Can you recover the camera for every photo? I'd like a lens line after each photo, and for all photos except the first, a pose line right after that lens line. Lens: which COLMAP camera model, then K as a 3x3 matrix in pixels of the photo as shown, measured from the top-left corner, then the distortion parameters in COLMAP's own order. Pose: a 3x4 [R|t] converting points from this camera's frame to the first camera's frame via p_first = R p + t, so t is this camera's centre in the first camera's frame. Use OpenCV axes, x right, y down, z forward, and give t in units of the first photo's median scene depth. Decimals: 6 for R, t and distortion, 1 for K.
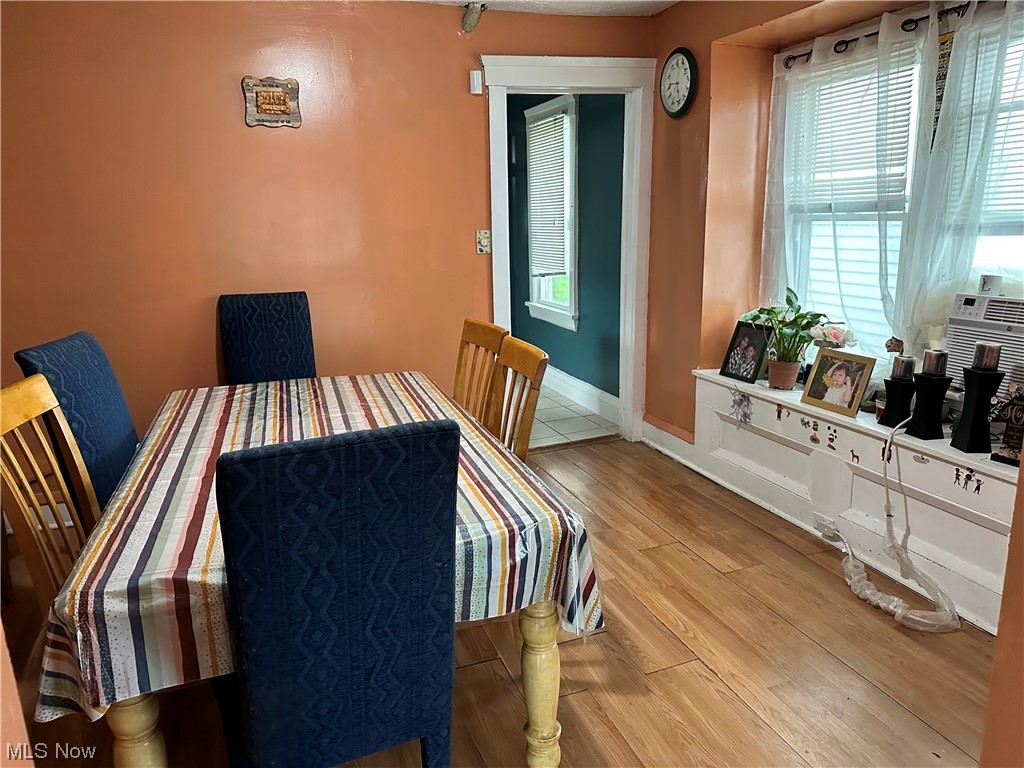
lens RADIAL K [[720.1, 0, 516.7], [0, 720.1, 384.3], [0, 0, 1]] dist [0.067091, -0.059977]
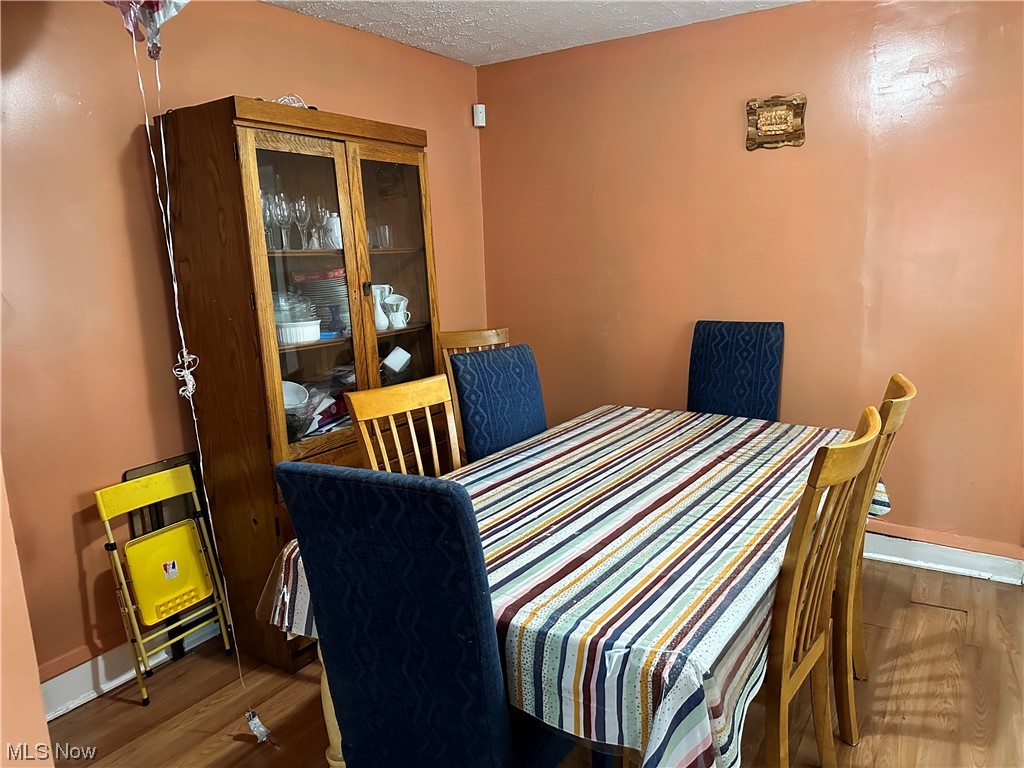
lens RADIAL K [[720.1, 0, 512.8], [0, 720.1, 381.9], [0, 0, 1]] dist [0.067091, -0.059977]
pose [[0.600206, 0.147146, -0.786194, 0.262687], [-0.163687, 0.984726, 0.059340, -0.058725], [0.782917, 0.093073, 0.615124, 0.193324]]
